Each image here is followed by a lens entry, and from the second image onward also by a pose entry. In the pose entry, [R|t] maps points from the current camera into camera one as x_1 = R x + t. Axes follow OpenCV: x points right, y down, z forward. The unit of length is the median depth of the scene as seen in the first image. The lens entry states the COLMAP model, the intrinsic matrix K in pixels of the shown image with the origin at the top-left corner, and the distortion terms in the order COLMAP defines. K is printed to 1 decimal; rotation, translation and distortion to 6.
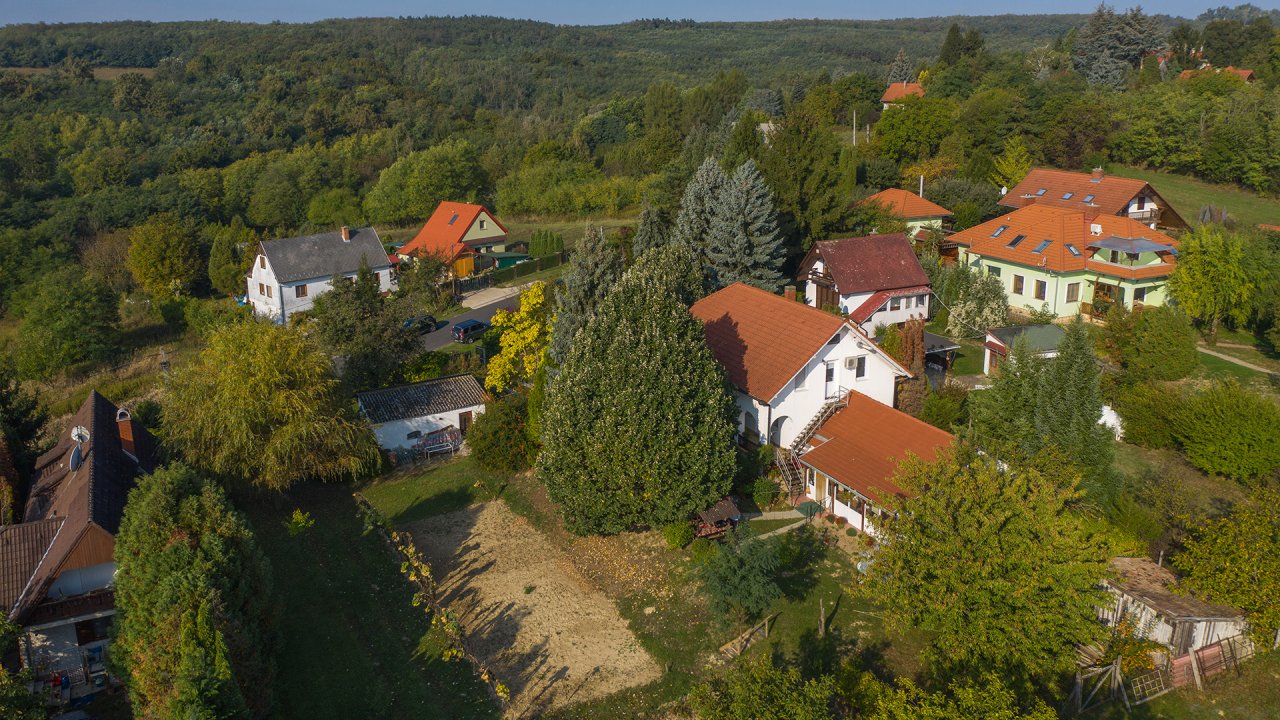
lens RADIAL K [[1023.5, 0, 644.0], [0, 1023.5, 362.1], [0, 0, 1]] dist [-0.022659, -0.000625]
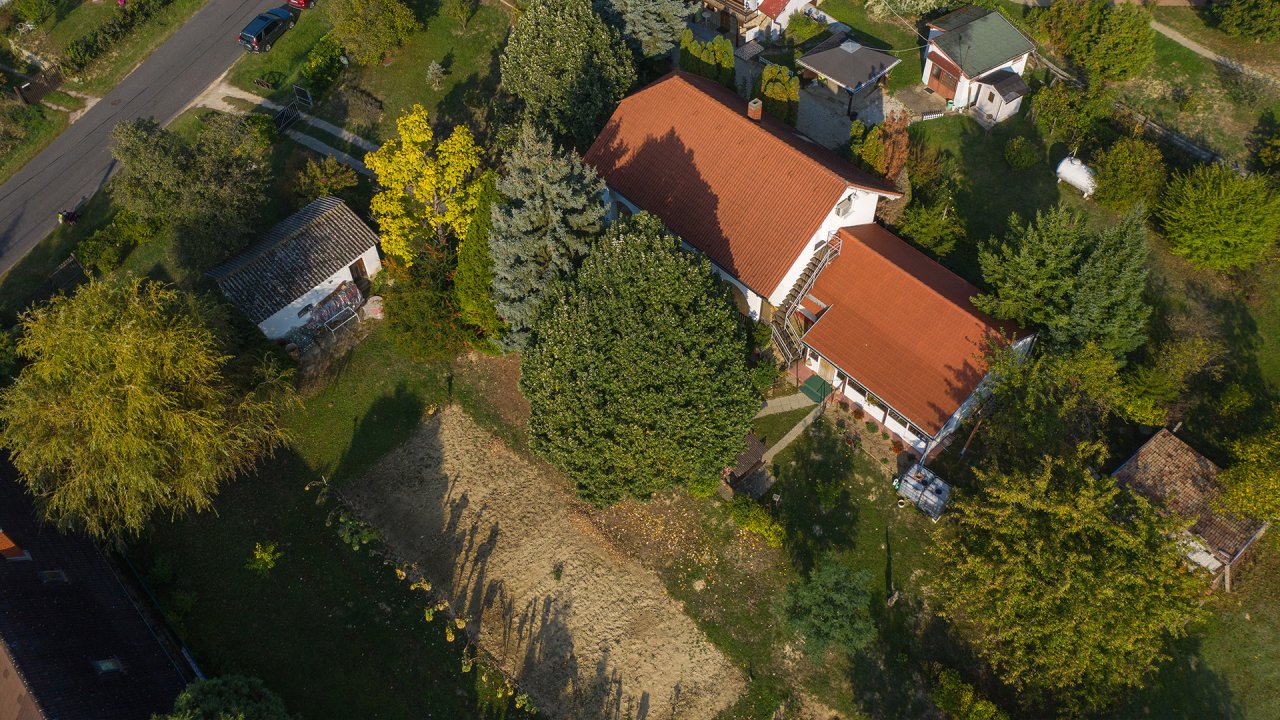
lens RADIAL K [[1008.2, 0, 652.0], [0, 1008.2, 316.8], [0, 0, 1]] dist [-0.008388, -0.002262]
pose [[0.956275, -0.223665, 0.188445, -0.140772], [0.086368, 0.831552, 0.548691, -0.432932], [-0.279424, -0.508424, 0.814510, 0.328919]]
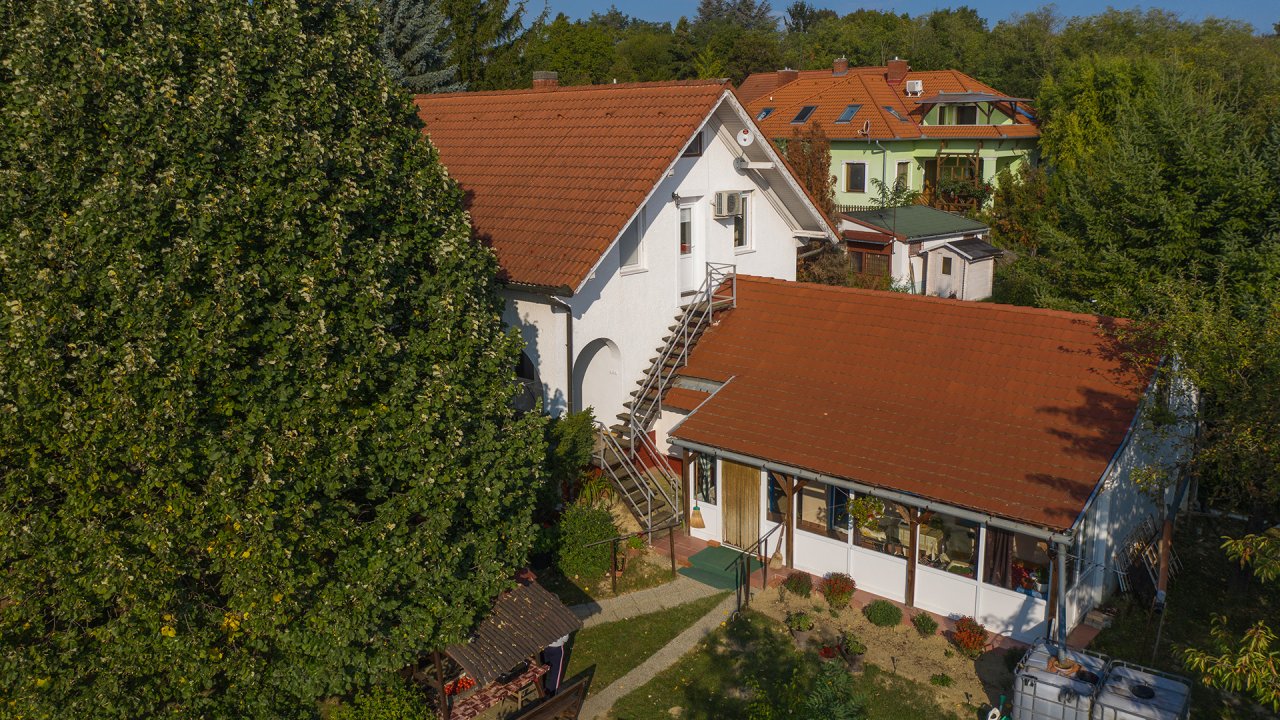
lens RADIAL K [[1016.8, 0, 640.2], [0, 1016.8, 362.5], [0, 0, 1]] dist [0.005517, 0.005640]
pose [[0.922673, -0.092301, 0.374372, 0.005957], [0.113219, 0.992981, -0.034220, 0.080546], [-0.368586, 0.073960, 0.926647, 0.673752]]
